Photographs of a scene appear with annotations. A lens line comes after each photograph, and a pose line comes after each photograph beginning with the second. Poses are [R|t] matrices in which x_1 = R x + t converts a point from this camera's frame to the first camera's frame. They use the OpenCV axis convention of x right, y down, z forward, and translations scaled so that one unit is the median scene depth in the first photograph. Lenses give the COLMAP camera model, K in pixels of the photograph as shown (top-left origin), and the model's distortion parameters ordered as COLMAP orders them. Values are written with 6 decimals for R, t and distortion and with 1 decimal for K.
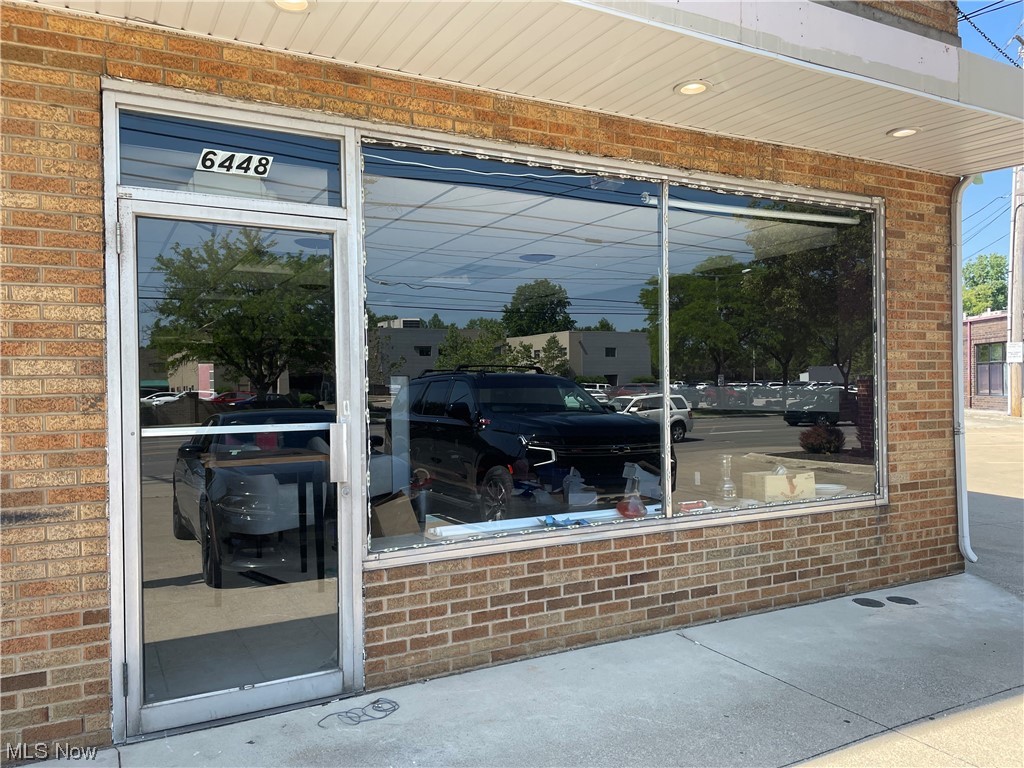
lens RADIAL K [[778.9, 0, 512.2], [0, 778.9, 390.1], [0, 0, 1]] dist [0.033906, -0.039422]
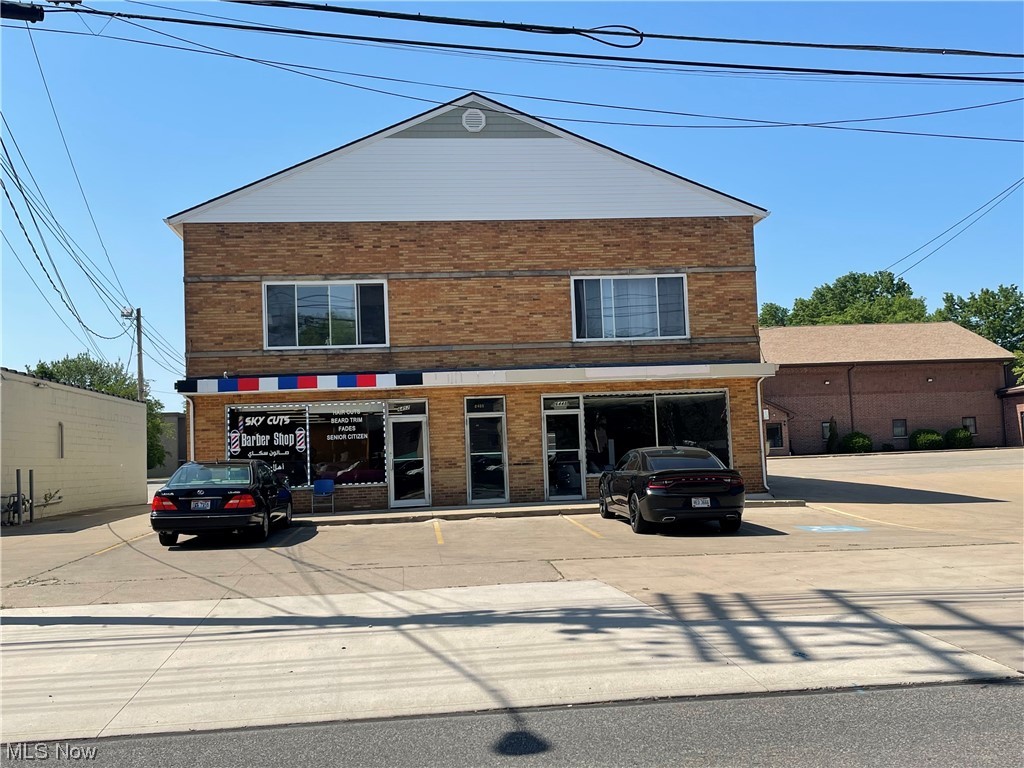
lens RADIAL K [[1040.6, 0, 510.9], [0, 1040.6, 381.8], [0, 0, 1]] dist [0.015735, 0.000000]
pose [[0.919760, -0.051094, -0.389141, 1.686271], [0.022154, 0.996668, -0.078502, 0.103248], [0.391855, 0.063582, 0.917827, -4.542941]]
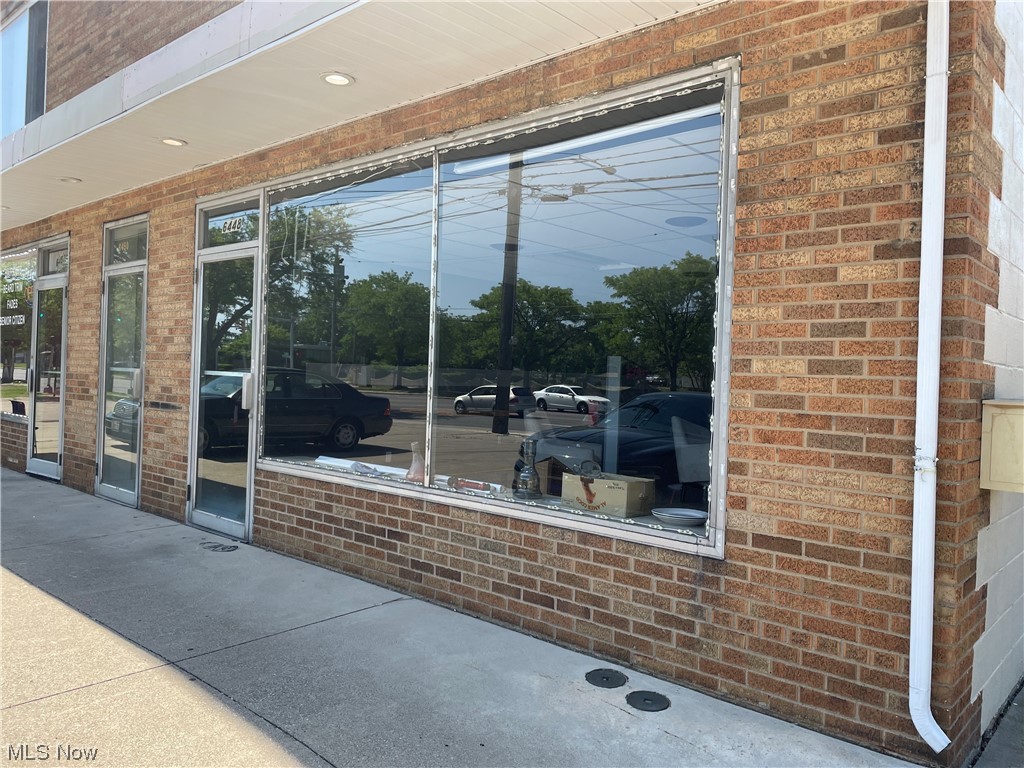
lens RADIAL K [[778.9, 0, 519.3], [0, 778.9, 378.1], [0, 0, 1]] dist [0.033906, -0.039422]
pose [[0.344587, 0.028221, -0.938330, 1.165916], [-0.042434, 0.998995, 0.014463, 0.003948], [0.937795, 0.034833, 0.345438, 0.752730]]
